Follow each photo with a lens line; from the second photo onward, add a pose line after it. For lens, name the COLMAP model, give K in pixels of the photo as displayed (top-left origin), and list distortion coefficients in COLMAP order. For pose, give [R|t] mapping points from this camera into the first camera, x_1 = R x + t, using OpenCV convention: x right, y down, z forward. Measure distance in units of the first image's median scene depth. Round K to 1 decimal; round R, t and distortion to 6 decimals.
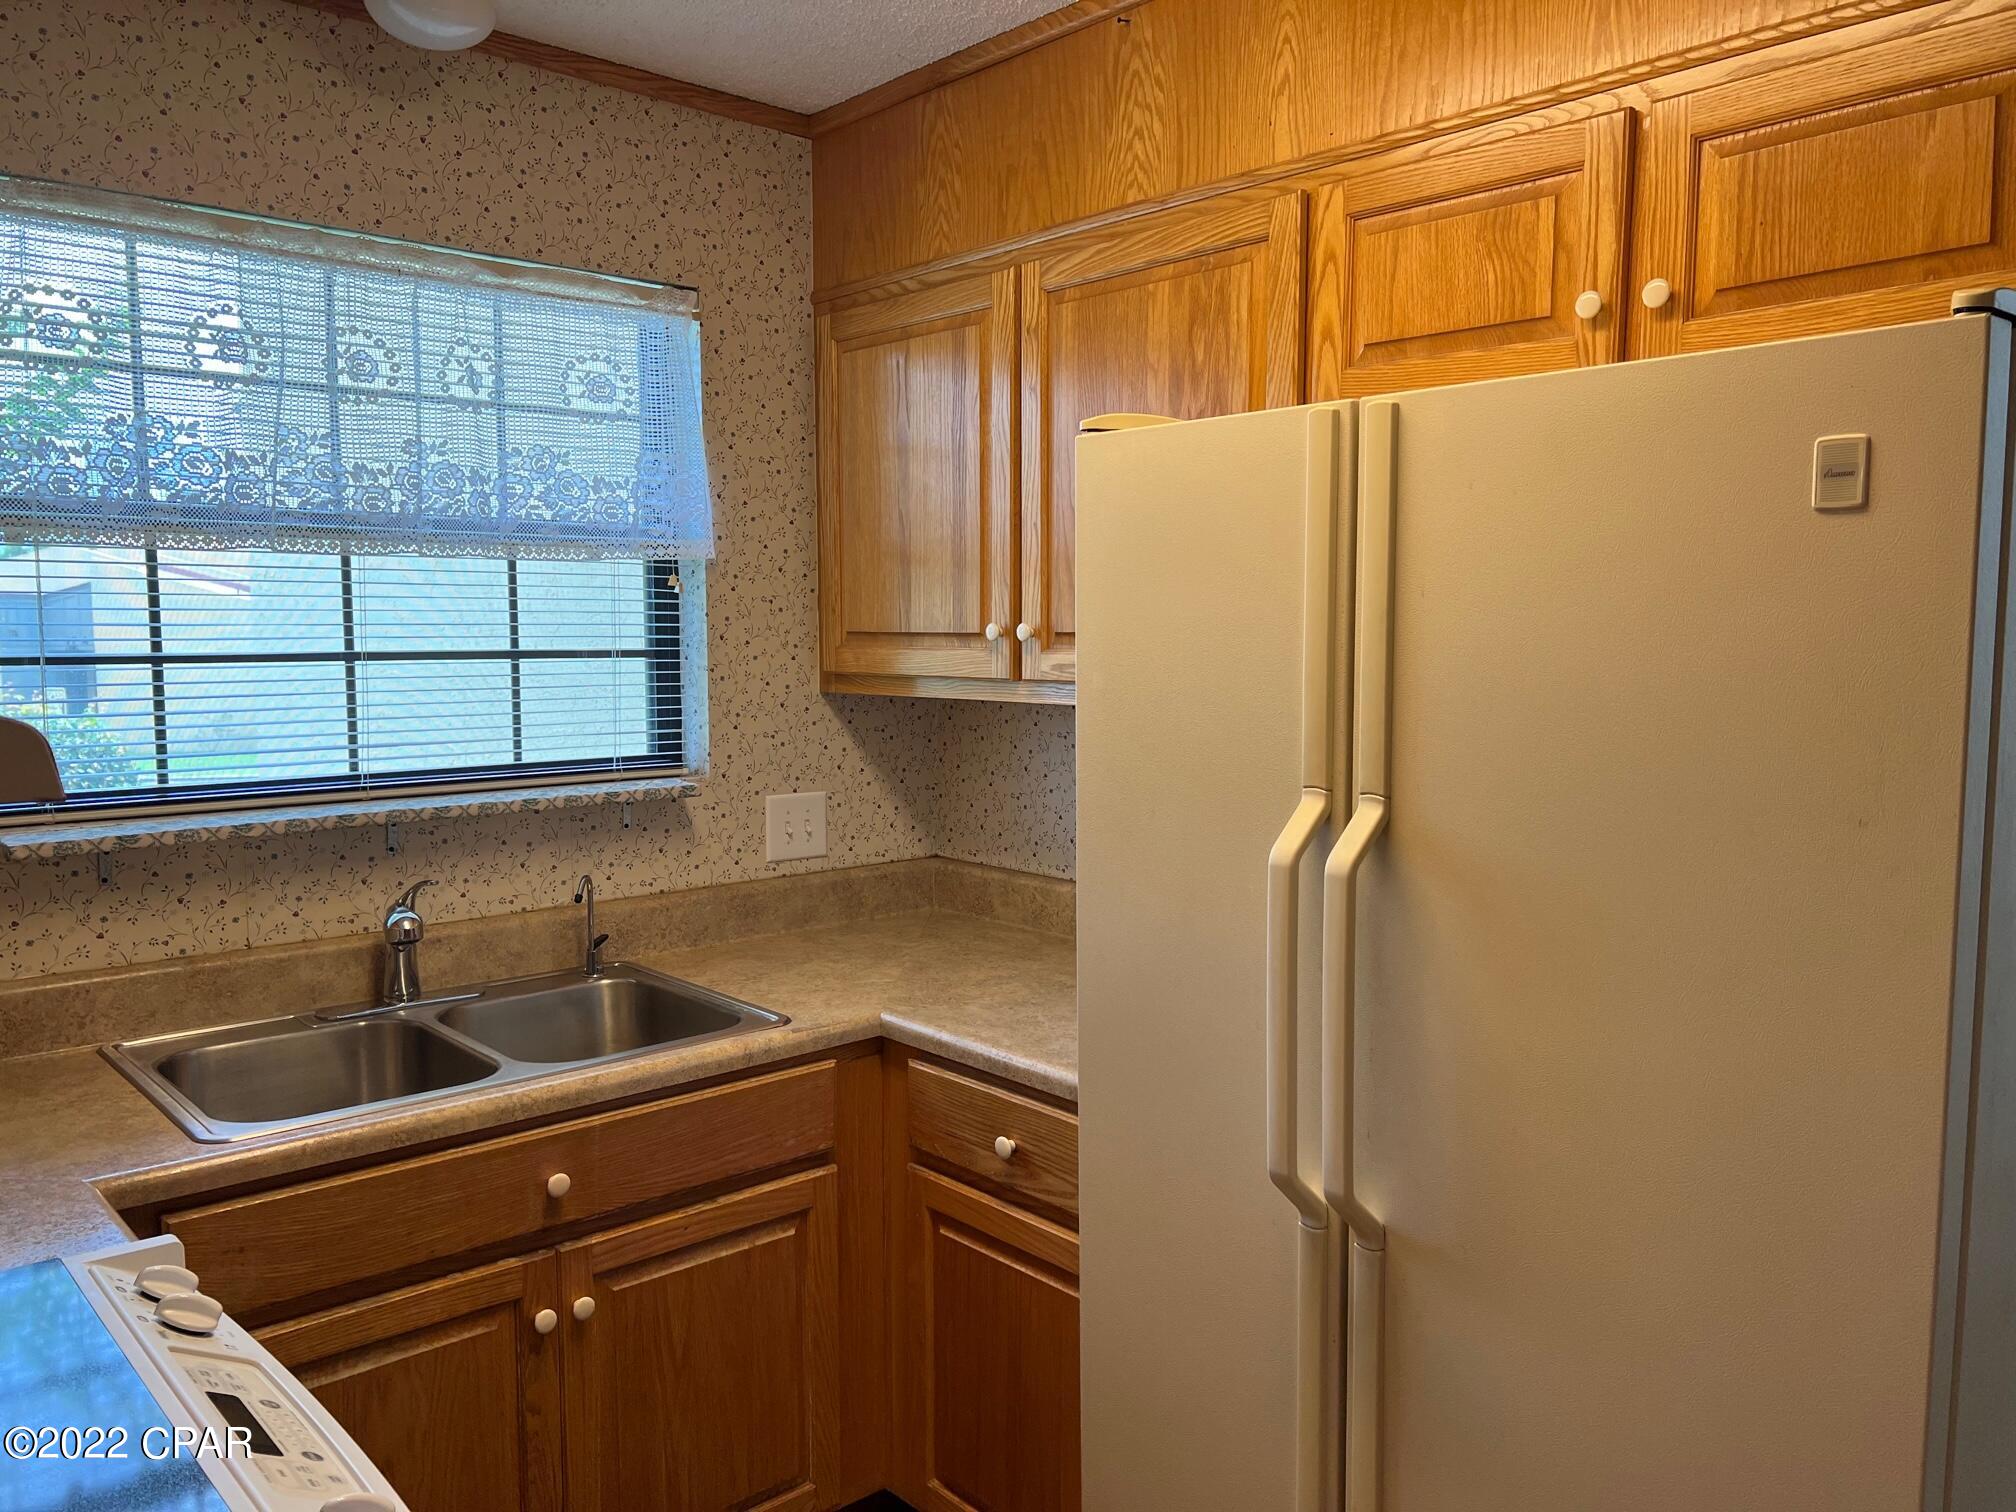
lens RADIAL K [[1526.6, 0, 1010.3], [0, 1526.6, 767.5], [0, 0, 1]] dist [0.049971, -0.055992]
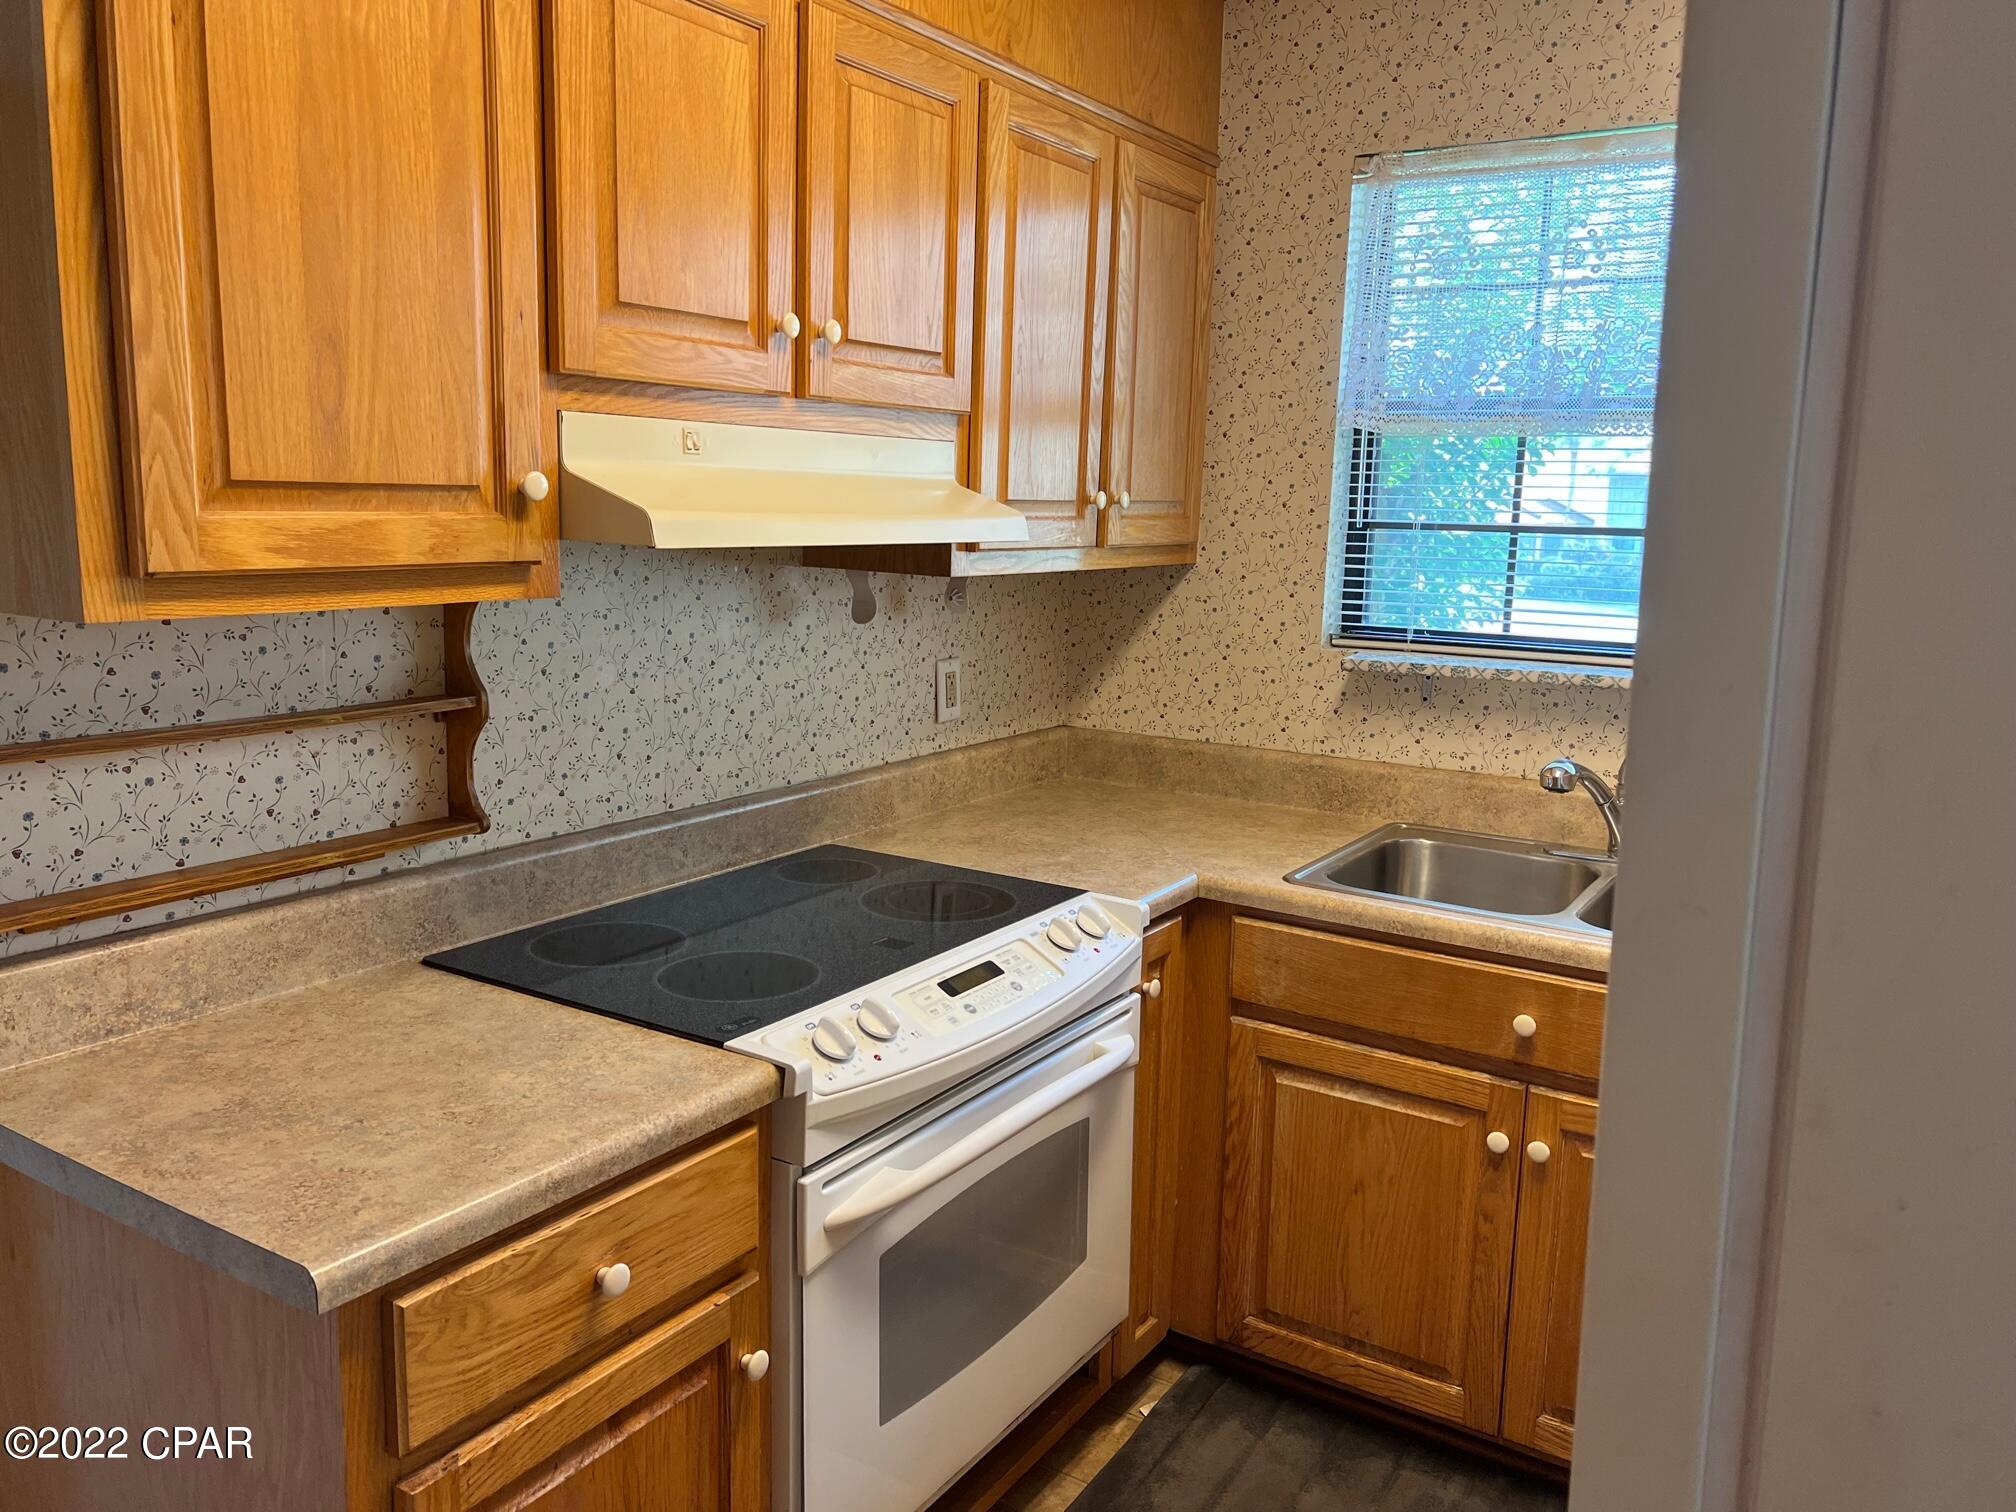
lens RADIAL K [[1526.6, 0, 1001.0], [0, 1526.6, 744.6], [0, 0, 1]] dist [0.049971, -0.055992]
pose [[0.263194, 0.160463, -0.951305, 0.536721], [-0.119230, 0.983921, 0.132978, -0.016960], [0.957347, 0.078425, 0.278094, 0.308543]]
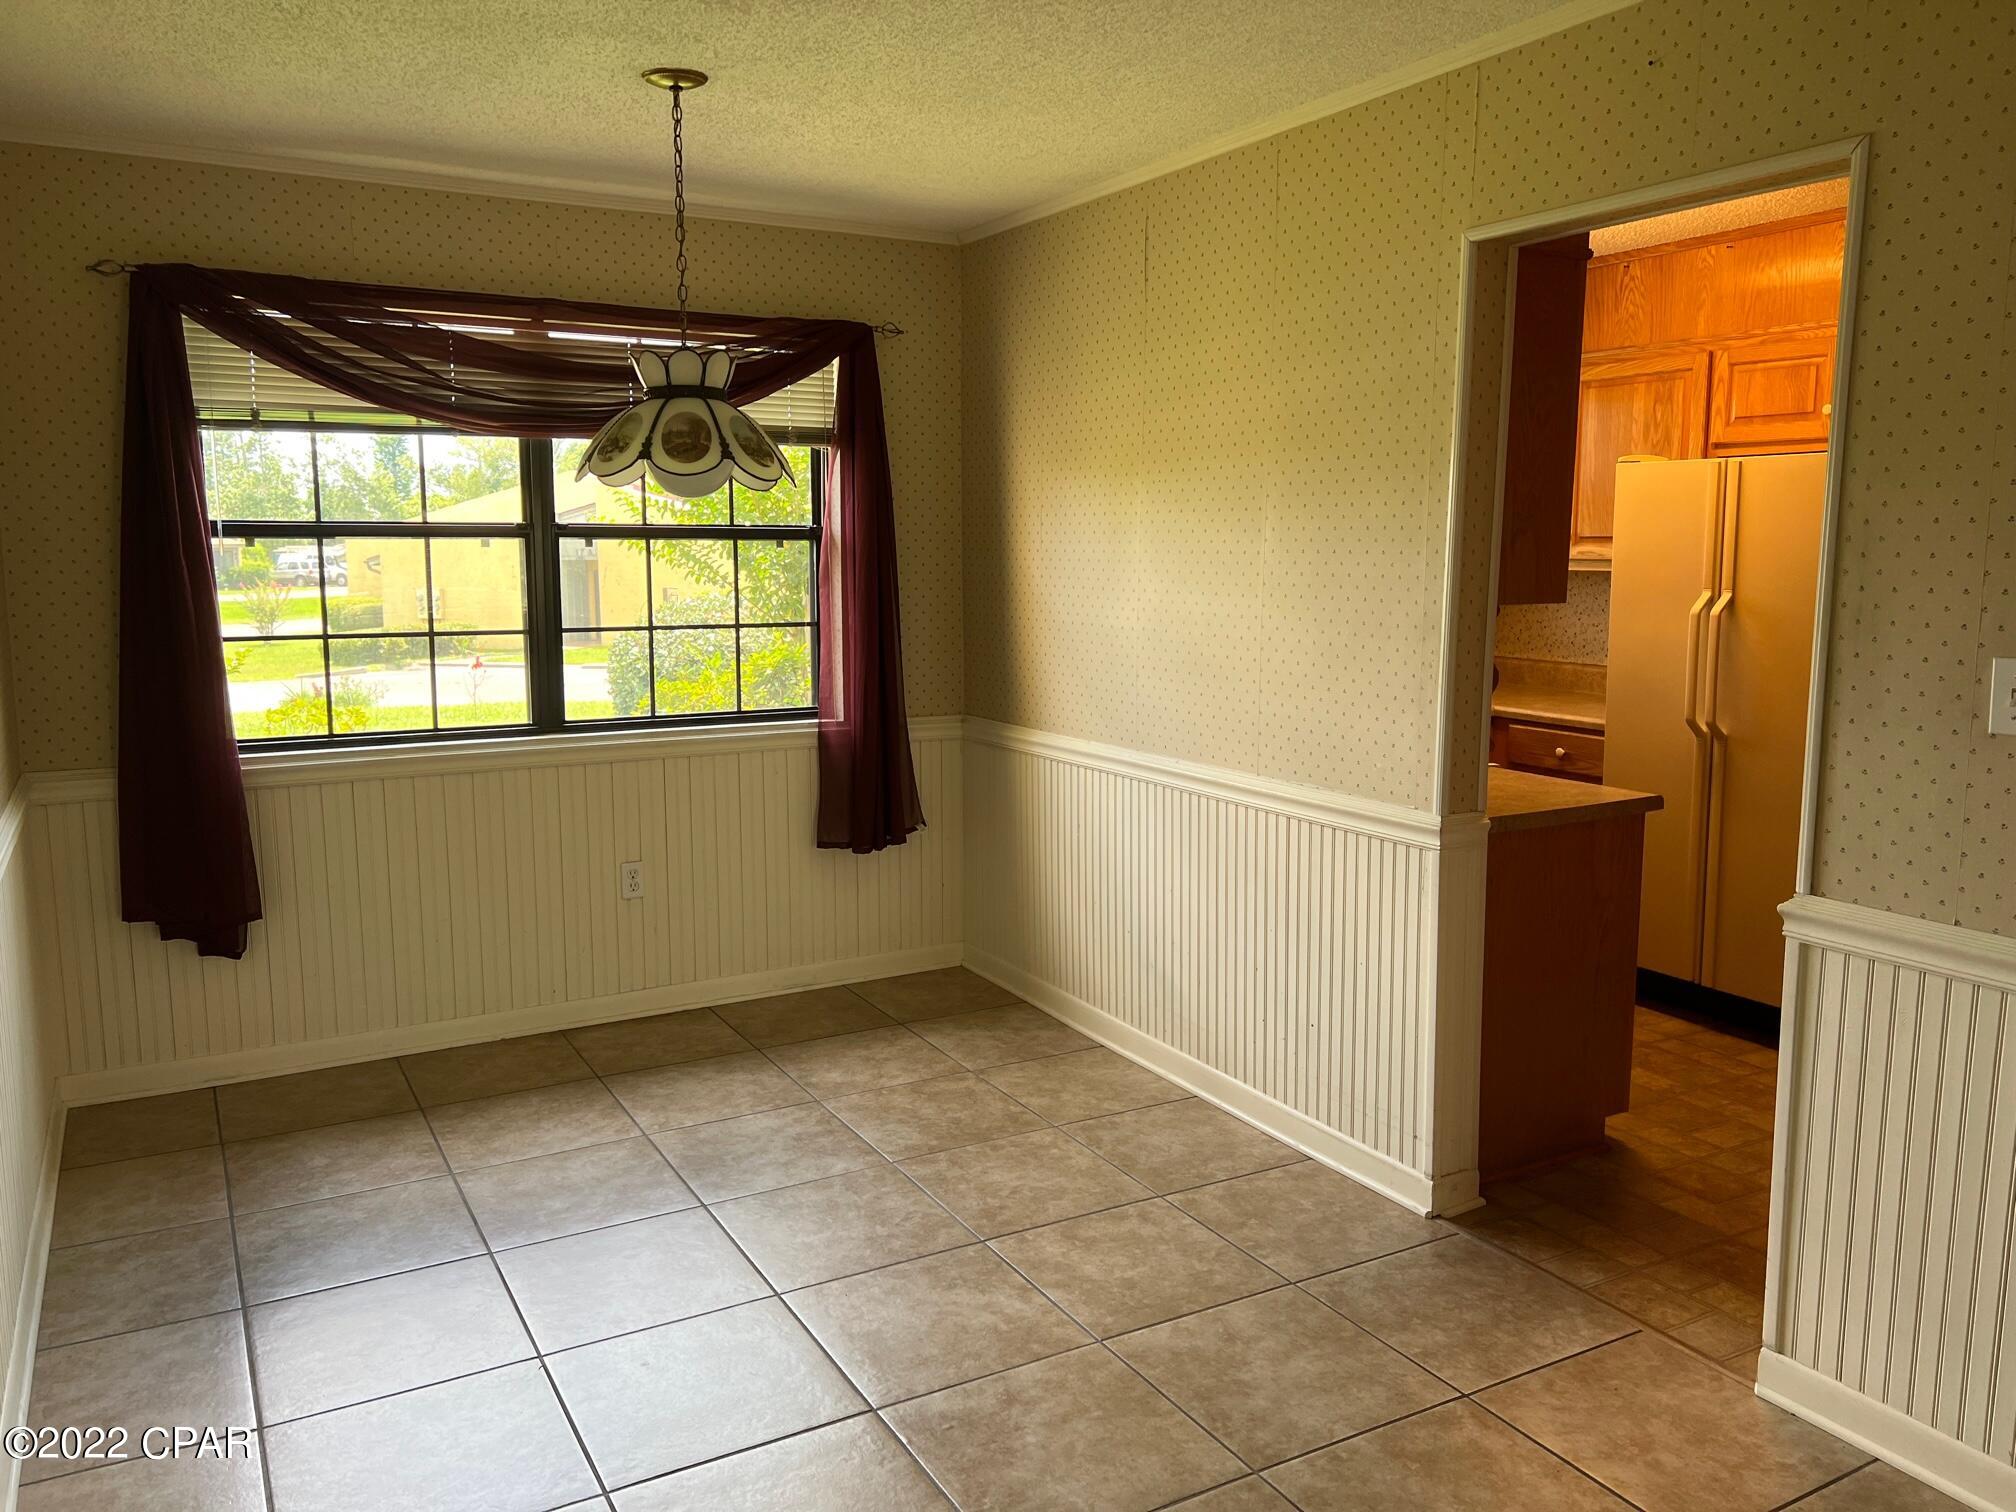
lens RADIAL K [[1526.6, 0, 1027.0], [0, 1526.6, 712.9], [0, 0, 1]] dist [0.049971, -0.055992]
pose [[0.977438, 0.030204, -0.209054, -0.305852], [-0.025576, 0.999365, 0.024808, 0.141531], [0.209670, -0.018902, 0.977589, -1.461138]]
